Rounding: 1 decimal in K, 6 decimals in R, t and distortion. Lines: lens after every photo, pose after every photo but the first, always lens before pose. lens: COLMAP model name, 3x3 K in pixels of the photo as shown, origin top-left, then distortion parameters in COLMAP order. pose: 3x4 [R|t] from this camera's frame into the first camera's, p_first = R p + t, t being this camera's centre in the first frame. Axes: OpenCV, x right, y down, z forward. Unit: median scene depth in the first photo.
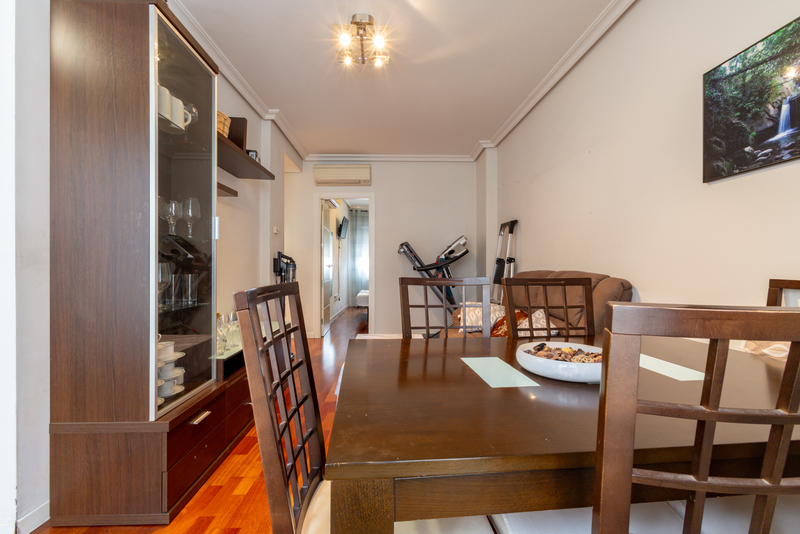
lens RADIAL K [[352.7, 0, 396.3], [0, 352.7, 266.6], [0, 0, 1]] dist [0.004468, 0.001602]
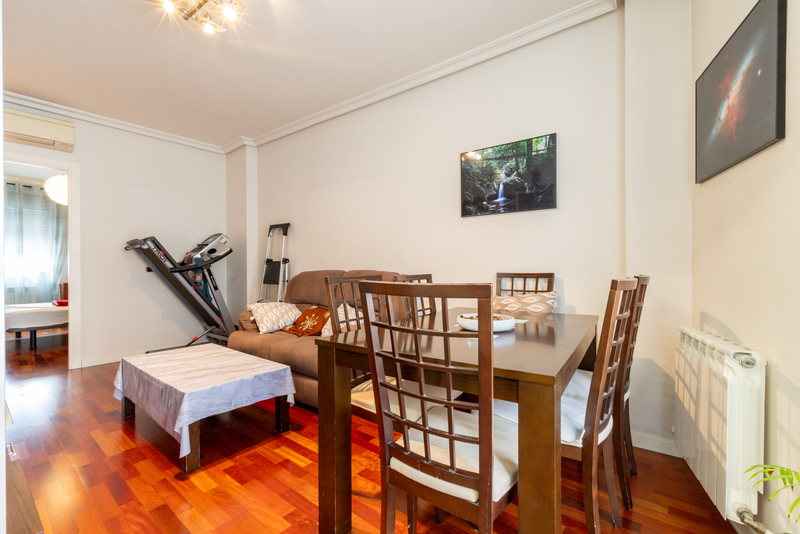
lens RADIAL K [[352.7, 0, 403.4], [0, 352.7, 269.9], [0, 0, 1]] dist [0.004468, 0.001602]
pose [[0.640597, -0.009055, 0.767824, -0.630607], [0.003741, 0.999955, 0.008672, 0.003669], [-0.767869, -0.002683, 0.640602, 0.121613]]
